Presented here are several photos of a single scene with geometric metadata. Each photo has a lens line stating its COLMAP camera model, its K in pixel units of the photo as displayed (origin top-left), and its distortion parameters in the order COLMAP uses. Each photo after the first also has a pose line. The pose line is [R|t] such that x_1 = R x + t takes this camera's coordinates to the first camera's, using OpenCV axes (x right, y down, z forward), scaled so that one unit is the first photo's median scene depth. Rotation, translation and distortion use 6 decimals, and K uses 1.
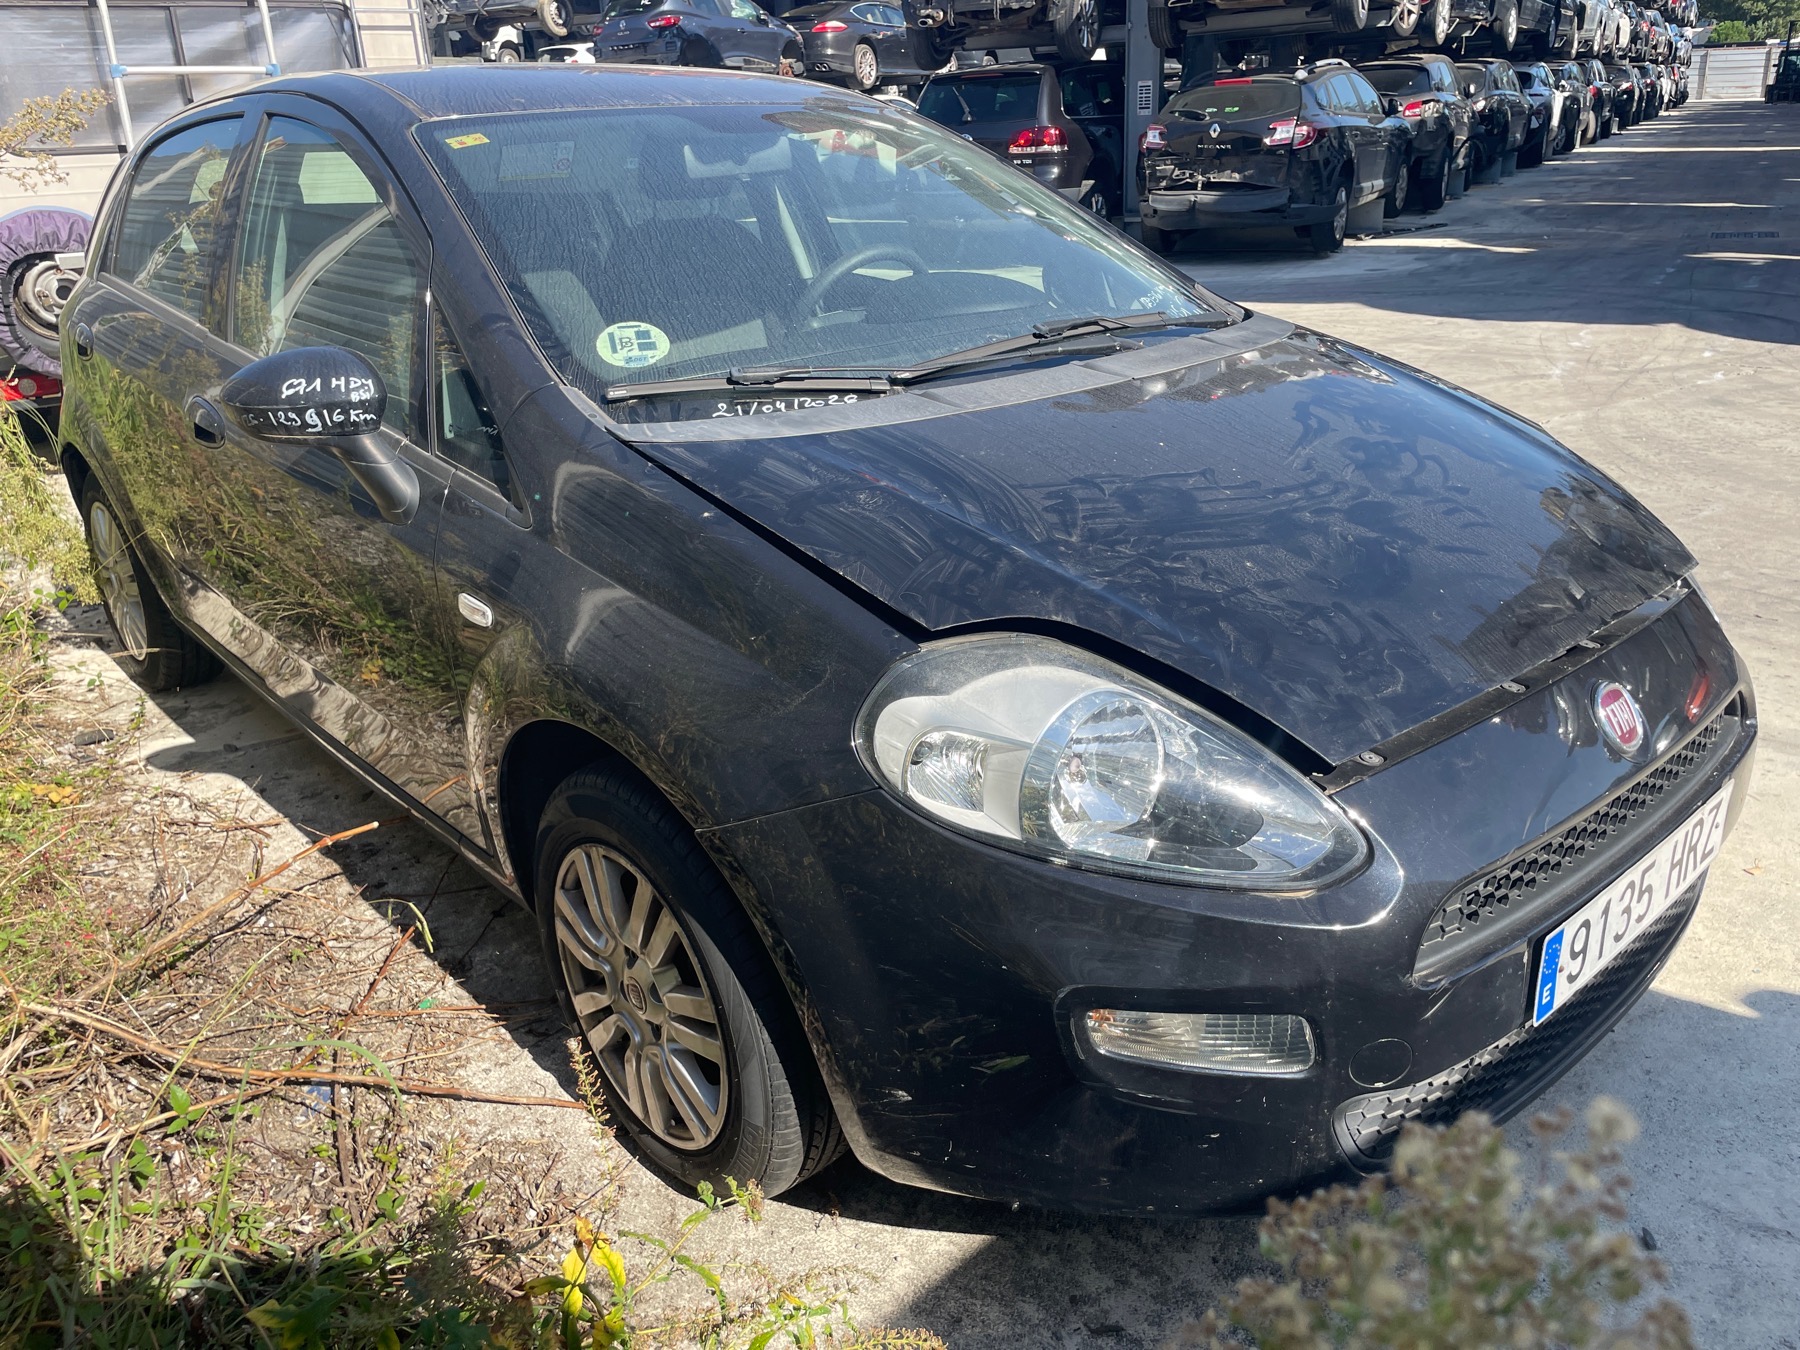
lens RADIAL K [[1360.4, 0, 875.9], [0, 1360.4, 669.3], [0, 0, 1]] dist [0.078635, -0.113114]
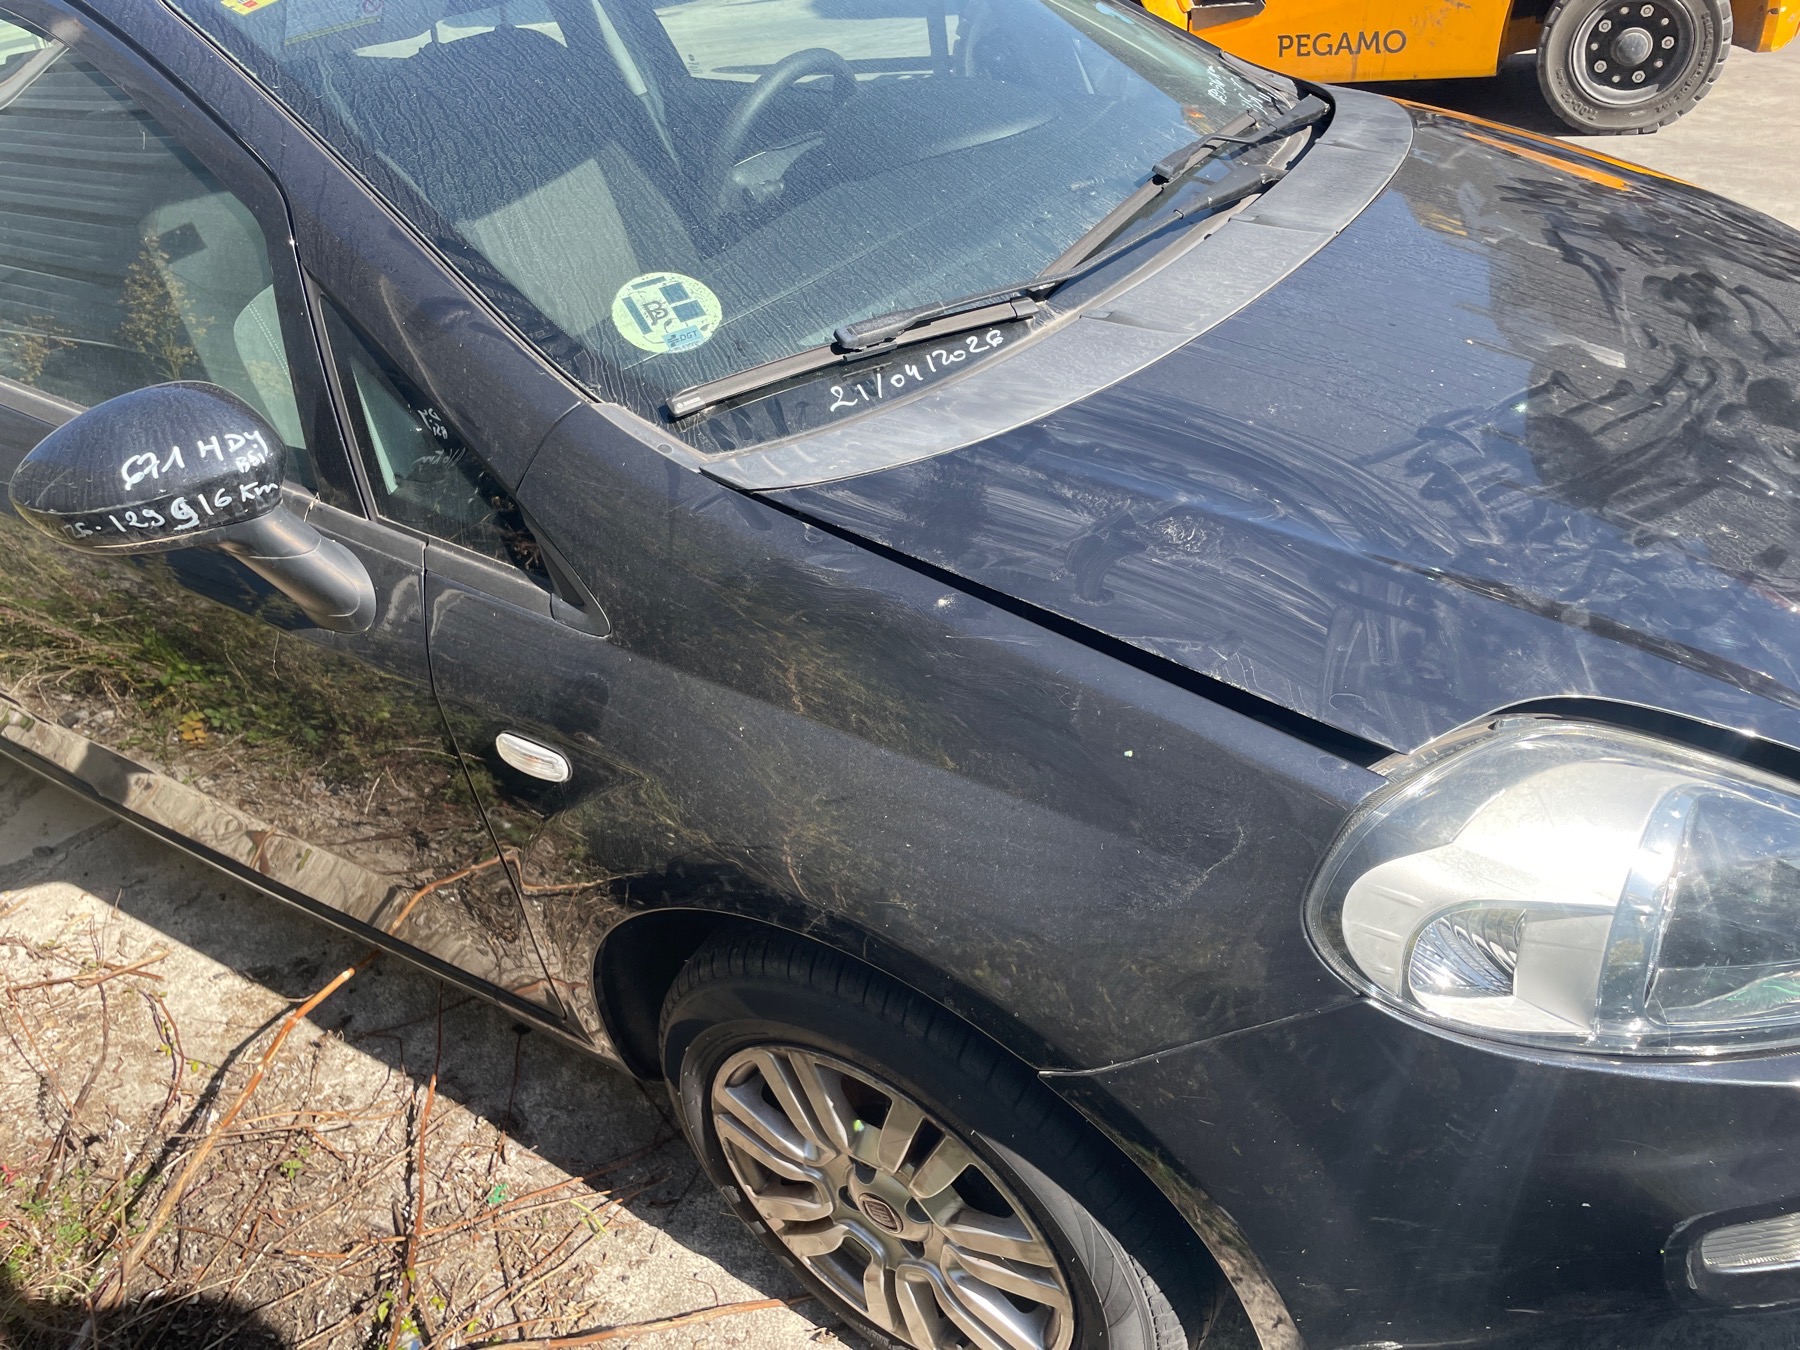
lens RADIAL K [[1324.6, 0, 808.8], [0, 1324.6, 671.3], [0, 0, 1]] dist [0.081316, -0.113584]
pose [[0.963168, -0.215968, 0.160205, -0.253228], [0.180559, 0.960918, 0.209846, -0.194608], [-0.199264, -0.173191, 0.964520, 0.340450]]
